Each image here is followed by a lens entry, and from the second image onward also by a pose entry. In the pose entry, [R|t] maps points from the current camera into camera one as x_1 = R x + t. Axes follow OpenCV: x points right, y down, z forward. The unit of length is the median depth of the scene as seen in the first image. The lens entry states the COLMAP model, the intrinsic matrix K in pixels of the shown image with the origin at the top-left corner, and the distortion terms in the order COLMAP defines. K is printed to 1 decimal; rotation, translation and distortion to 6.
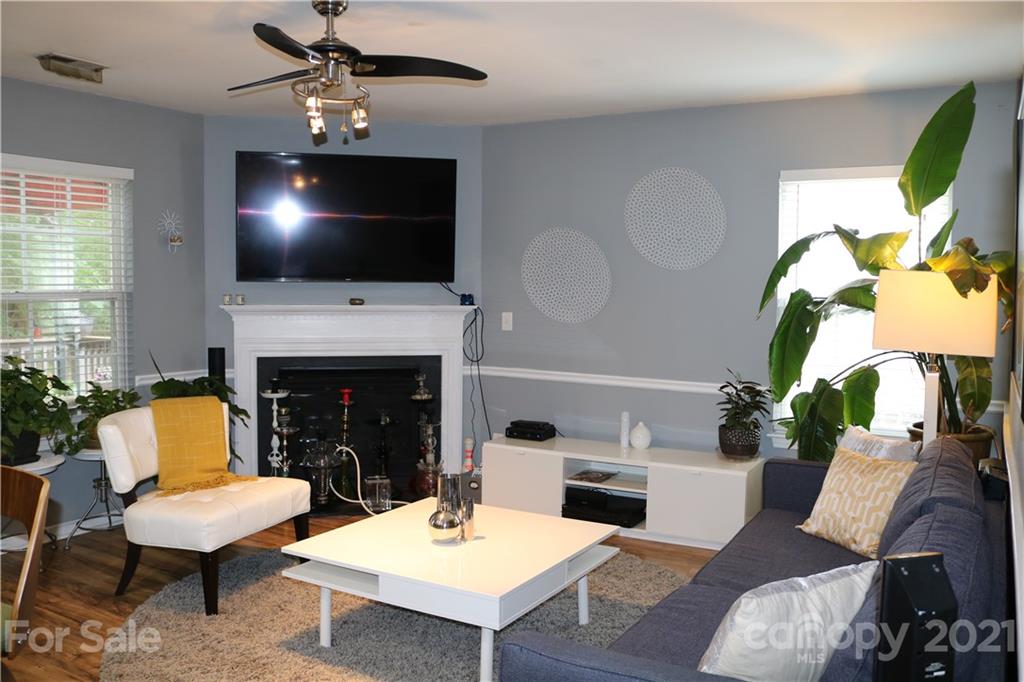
lens RADIAL K [[850.5, 0, 512.0], [0, 850.5, 341.0], [0, 0, 1]] dist [-0.145467, 0.116585]
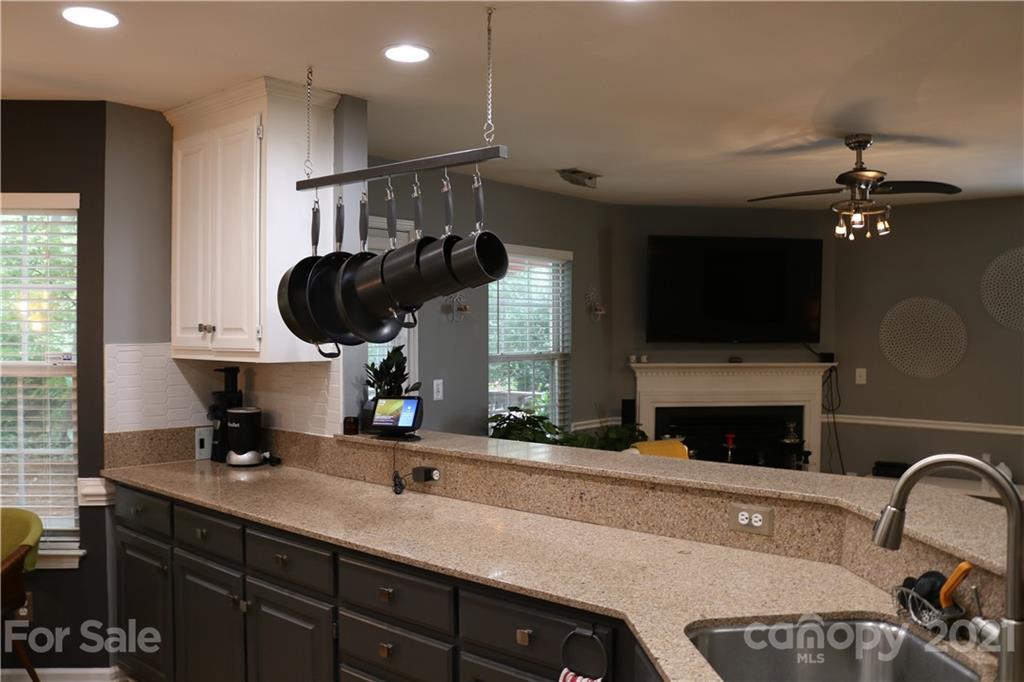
lens RADIAL K [[850.5, 0, 512.0], [0, 850.5, 341.0], [0, 0, 1]] dist [-0.145467, 0.116585]
pose [[0.989264, -0.005787, -0.146023, -0.331360], [-0.002174, 0.998522, -0.054302, -0.008695], [0.146122, 0.054037, 0.987790, -0.209853]]
